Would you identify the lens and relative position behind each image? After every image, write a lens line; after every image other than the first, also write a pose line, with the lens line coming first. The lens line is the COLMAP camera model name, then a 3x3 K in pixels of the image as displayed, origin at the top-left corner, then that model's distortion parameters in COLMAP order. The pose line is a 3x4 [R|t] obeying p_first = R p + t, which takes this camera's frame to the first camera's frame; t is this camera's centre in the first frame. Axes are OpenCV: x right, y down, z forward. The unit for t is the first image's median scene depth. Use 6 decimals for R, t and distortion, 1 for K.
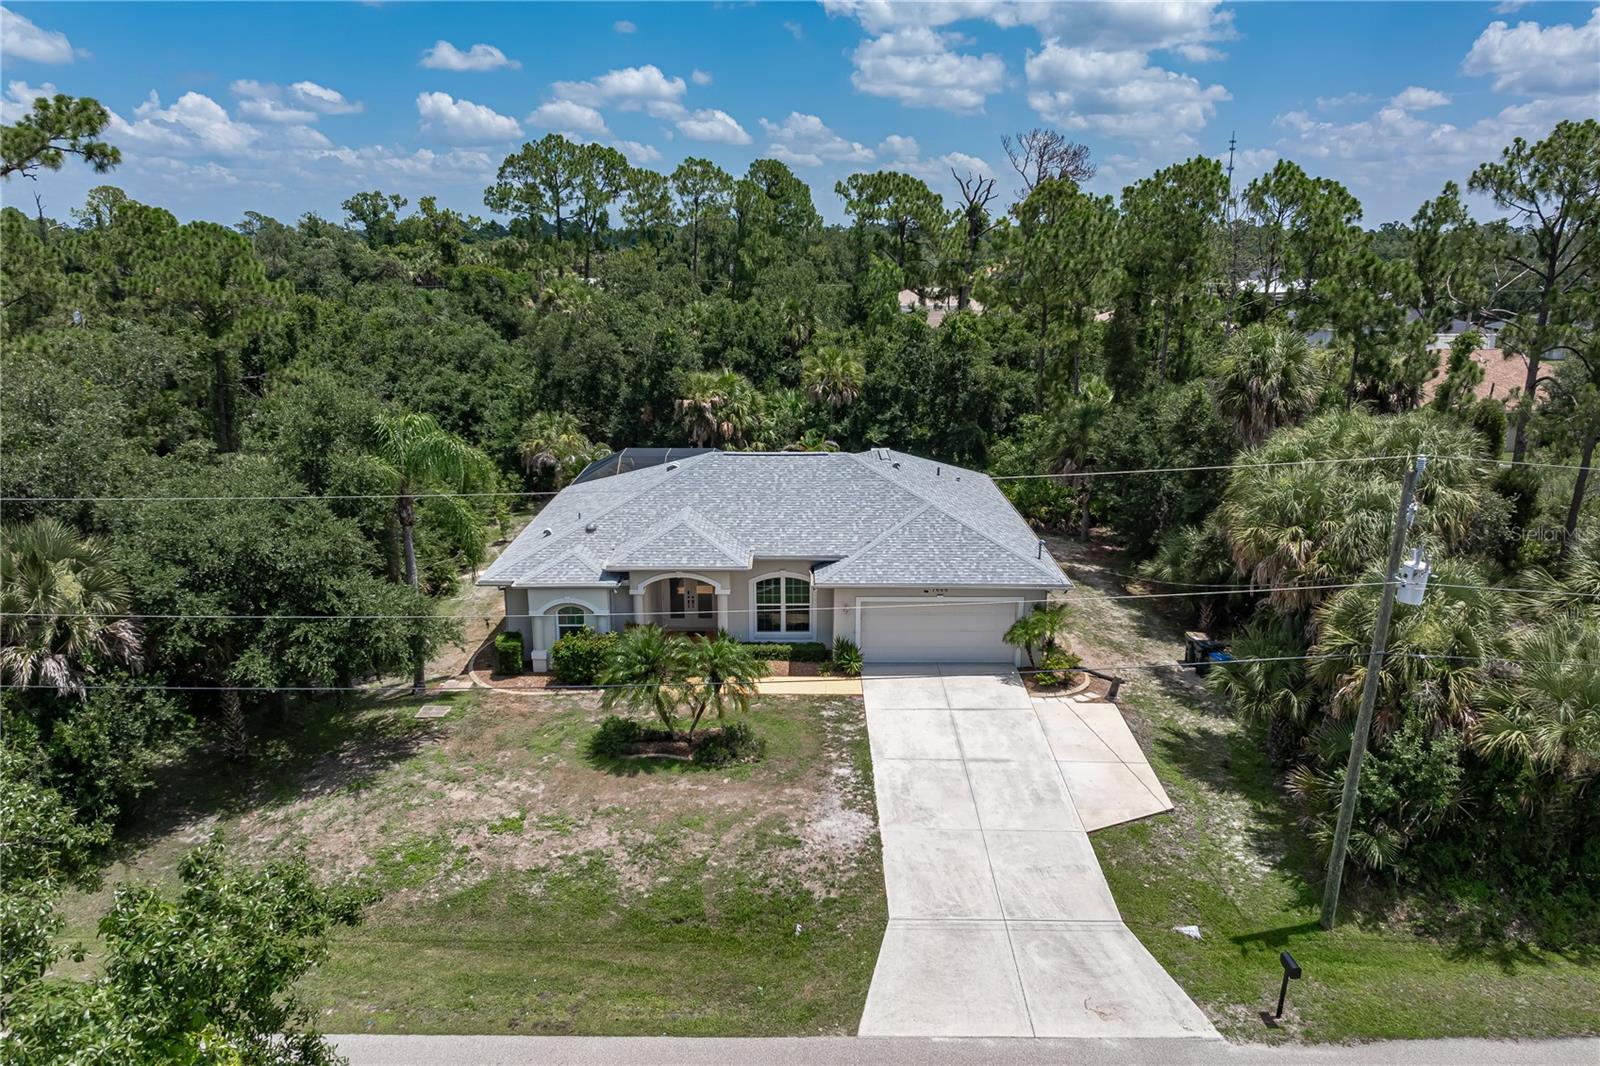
lens RADIAL K [[1128.3, 0, 800.0], [0, 1128.3, 533.0], [0, 0, 1]] dist [-0.027042, -0.002456]
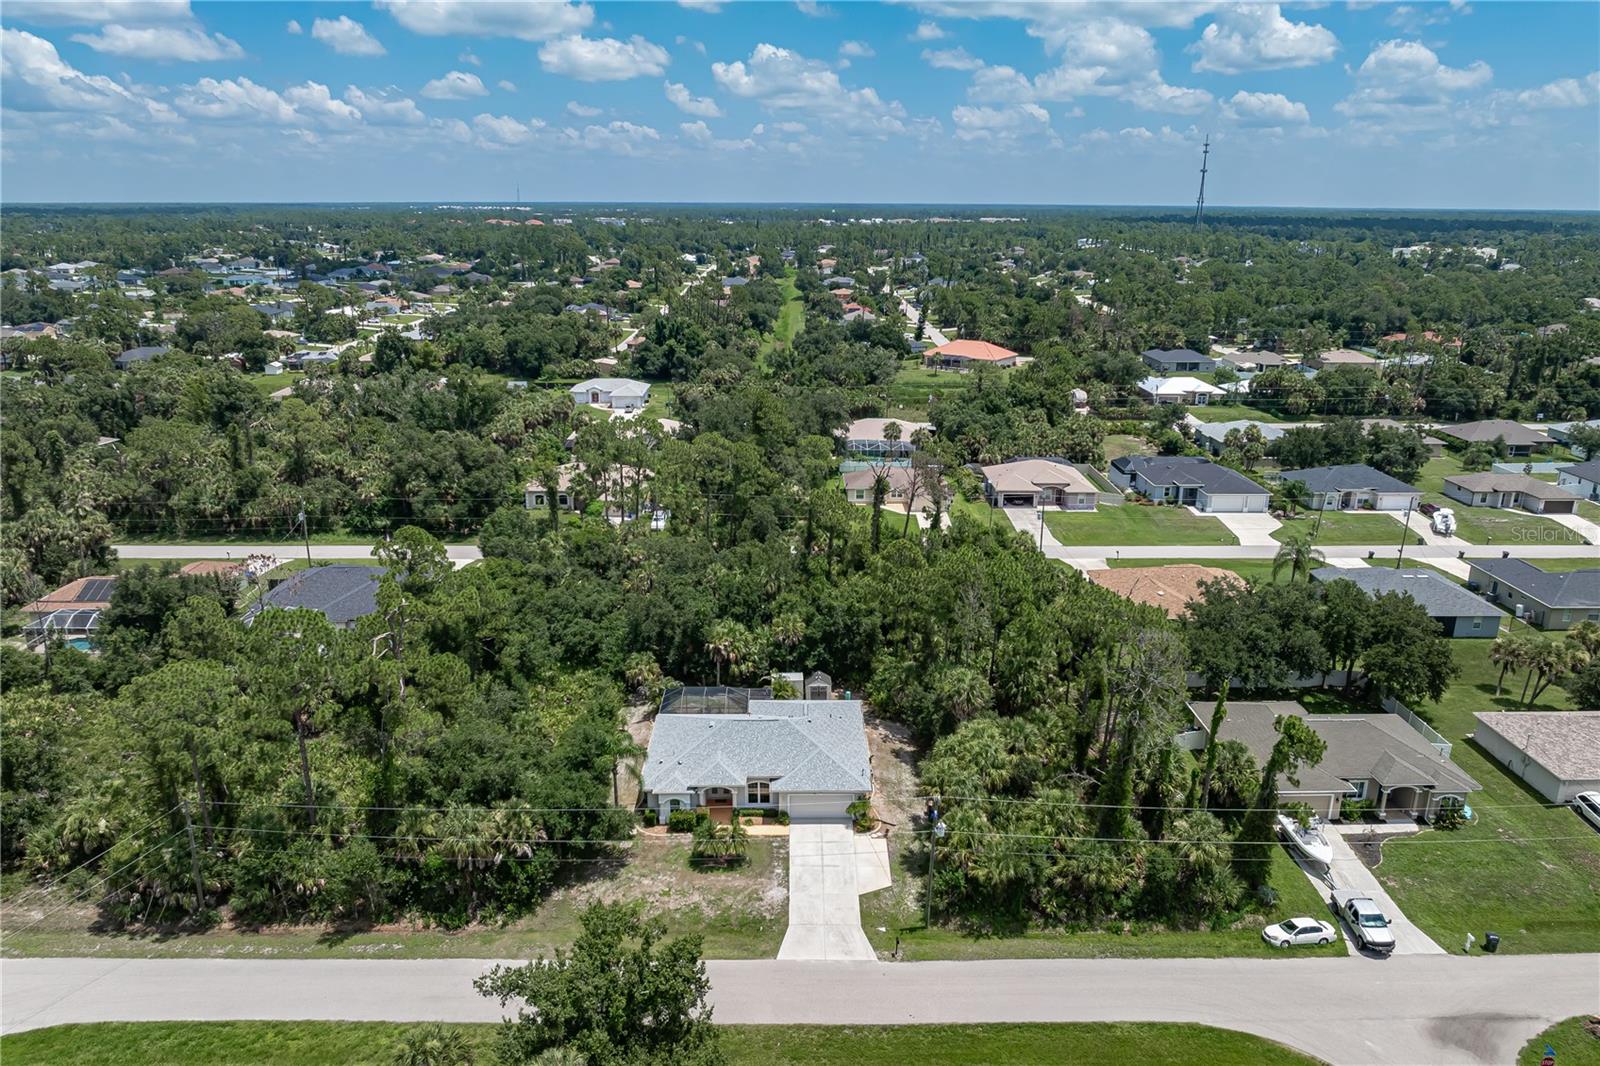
lens RADIAL K [[1120.4, 0, 805.3], [0, 1120.4, 559.5], [0, 0, 1]] dist [-0.036890, 0.022413]
pose [[0.999923, 0.000080, 0.012412, 0.058543], [-0.000745, 0.998563, 0.053582, -0.606327], [-0.012390, -0.053587, 0.998486, -1.482239]]
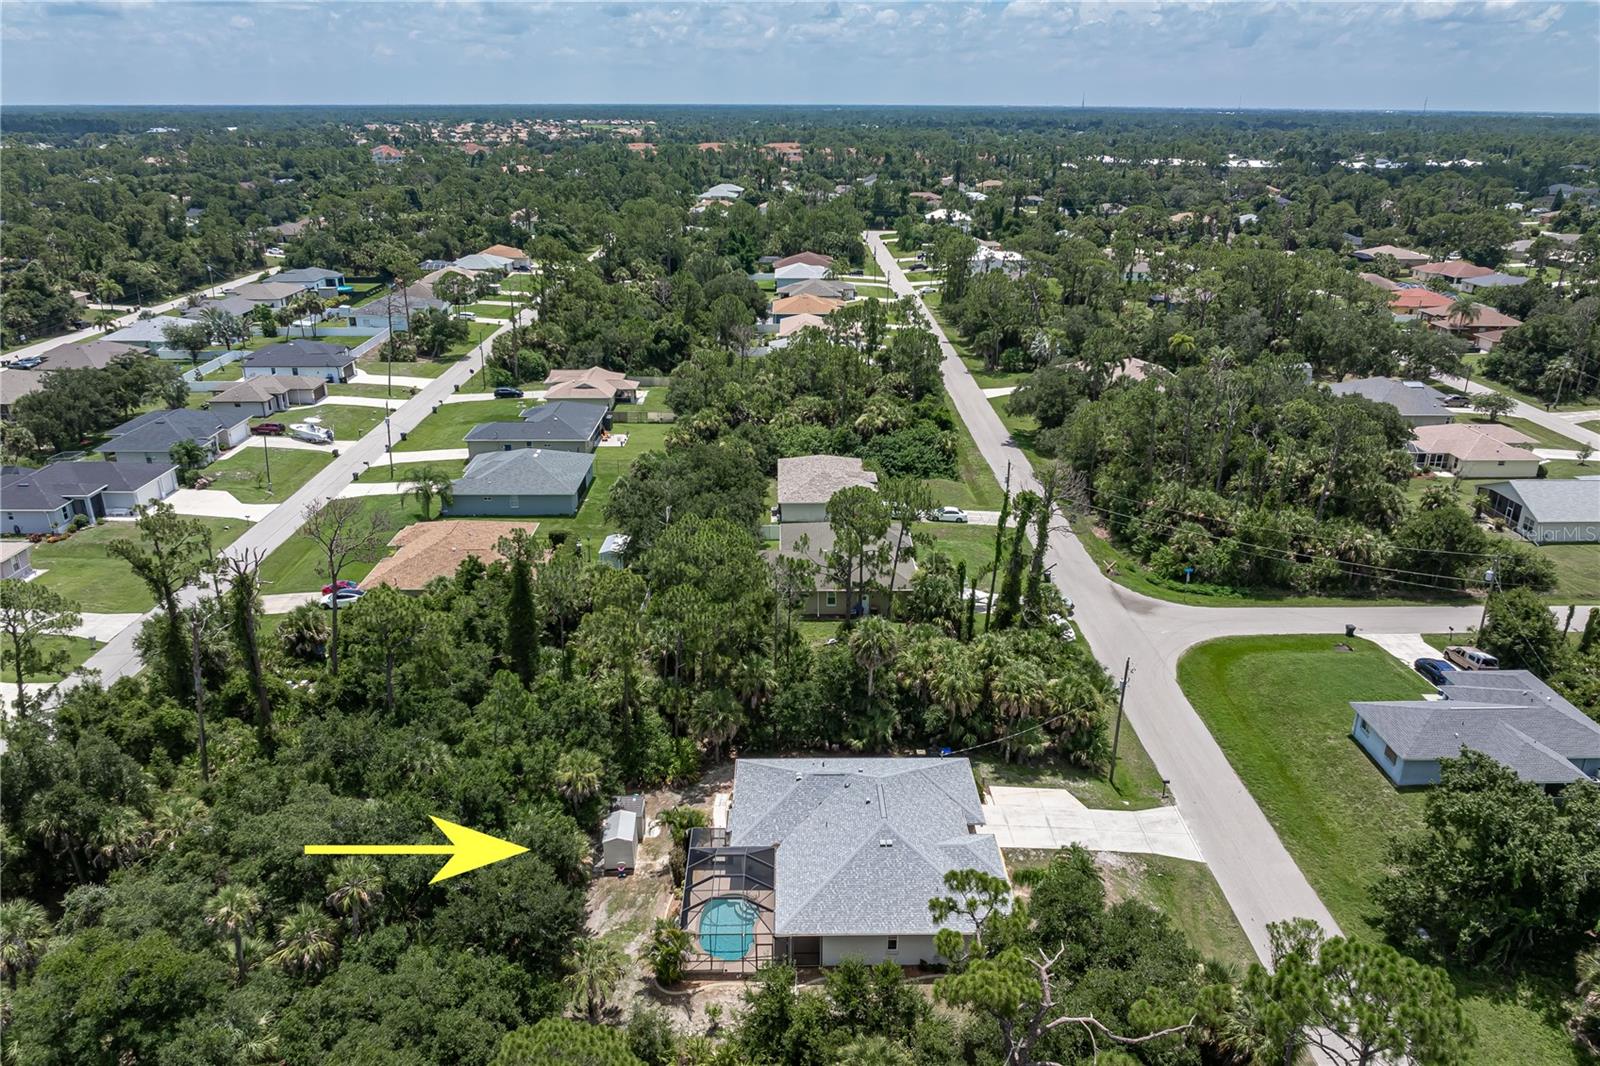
lens RADIAL K [[1120.4, 0, 805.3], [0, 1120.4, 559.5], [0, 0, 1]] dist [-0.036890, 0.022413]
pose [[-0.019262, -0.380590, 0.924543, -1.737758], [0.250451, 0.893396, 0.372986, -1.269345], [-0.967938, 0.238737, 0.078111, 1.037275]]
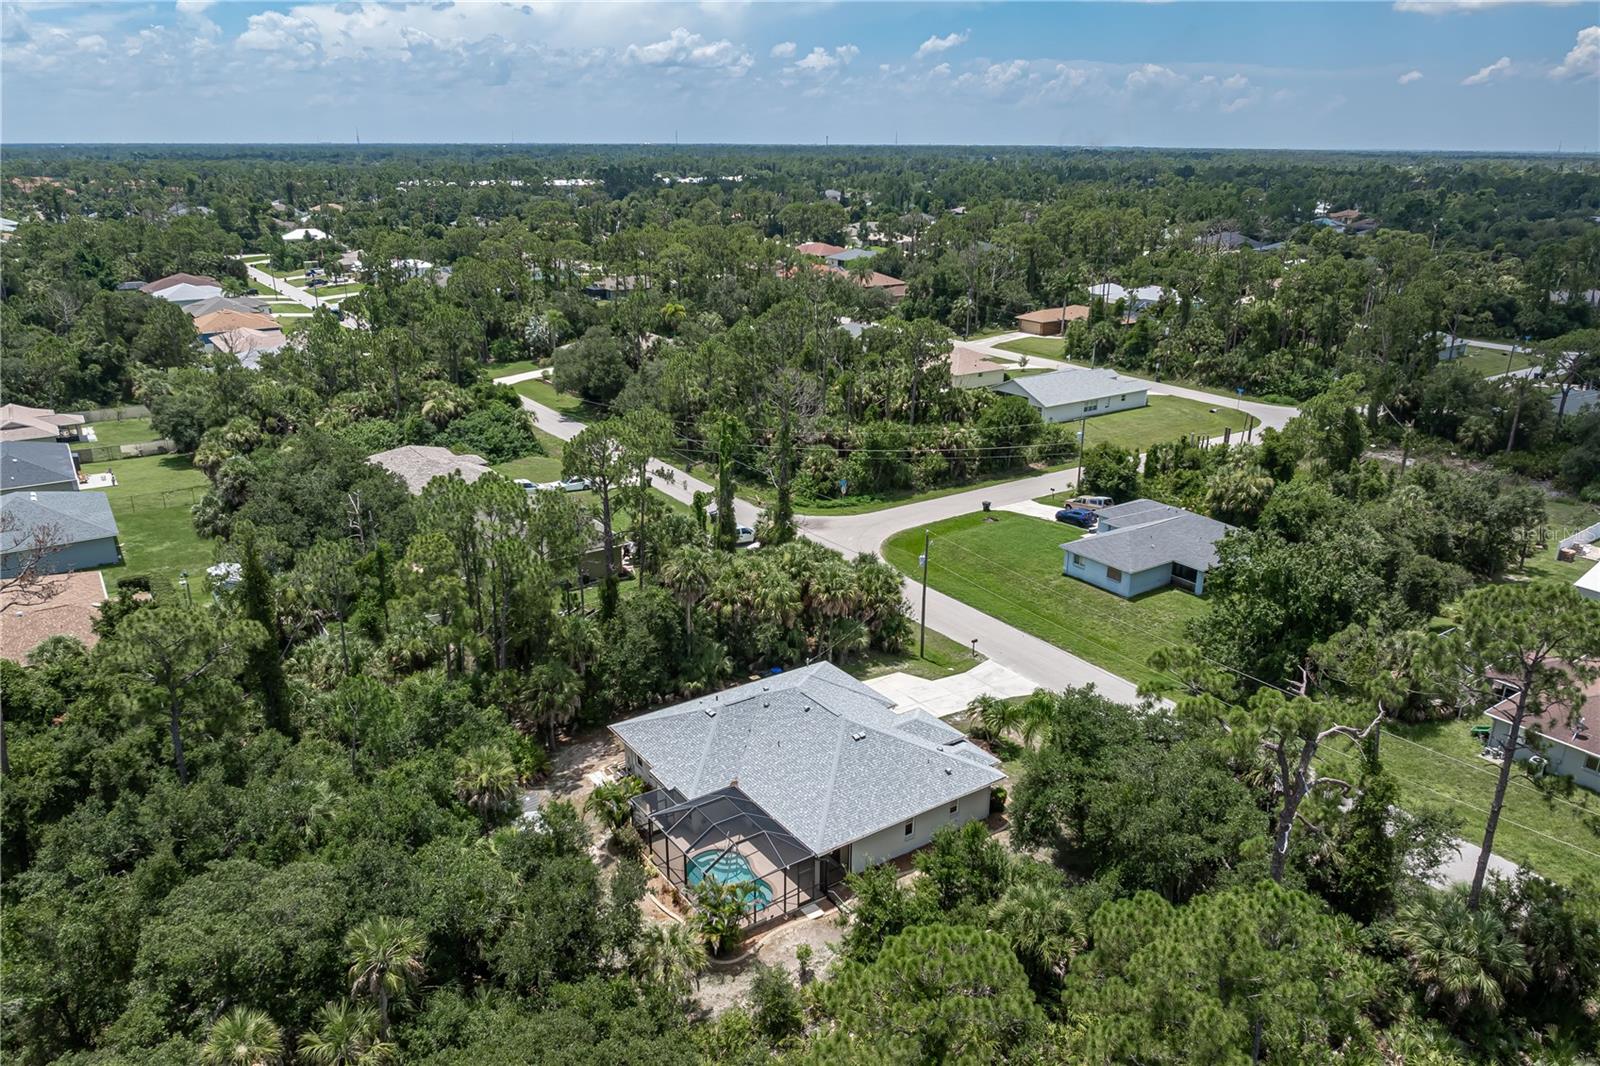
lens RADIAL K [[1120.4, 0, 805.3], [0, 1120.4, 559.5], [0, 0, 1]] dist [-0.036890, 0.022413]
pose [[-0.577434, -0.290712, 0.762926, -1.406178], [0.198917, 0.856204, 0.476809, -1.220358], [-0.791834, 0.427085, -0.436574, 1.930896]]
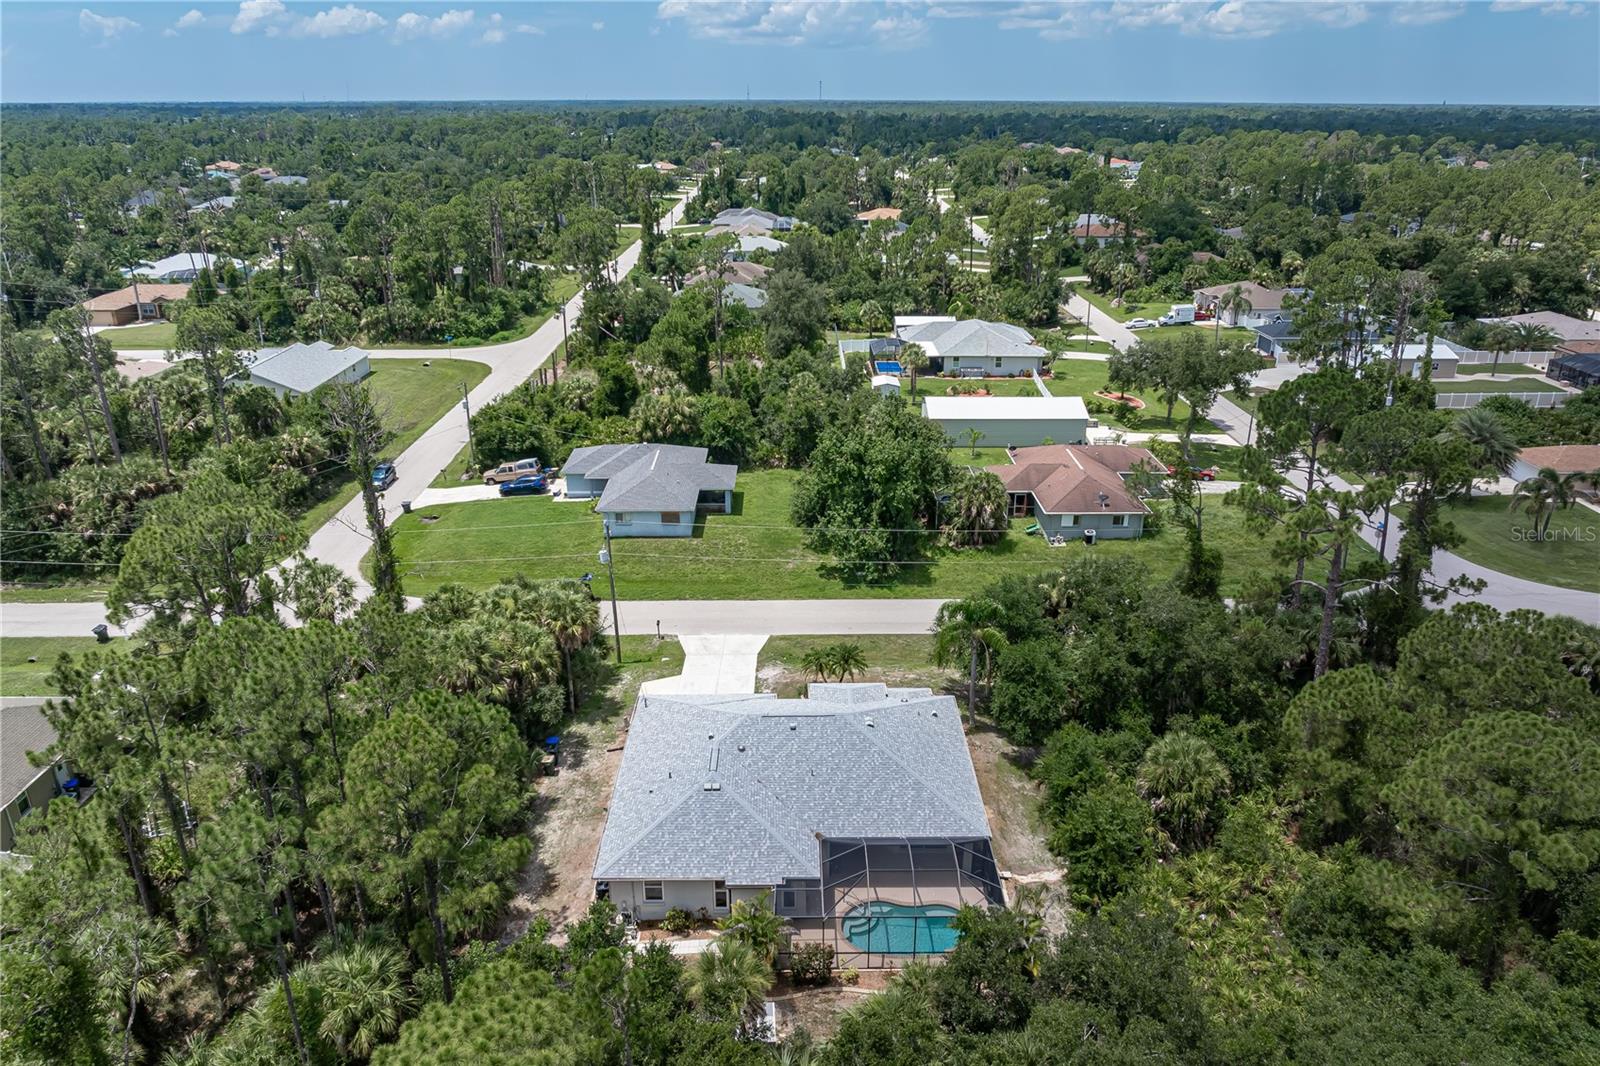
lens RADIAL K [[1120.4, 0, 805.3], [0, 1120.4, 559.5], [0, 0, 1]] dist [-0.036890, 0.022413]
pose [[-0.999634, 0.004657, -0.026651, 0.014454], [-0.012329, 0.798421, 0.601973, -1.277254], [0.024082, 0.602081, -0.798072, 2.372553]]
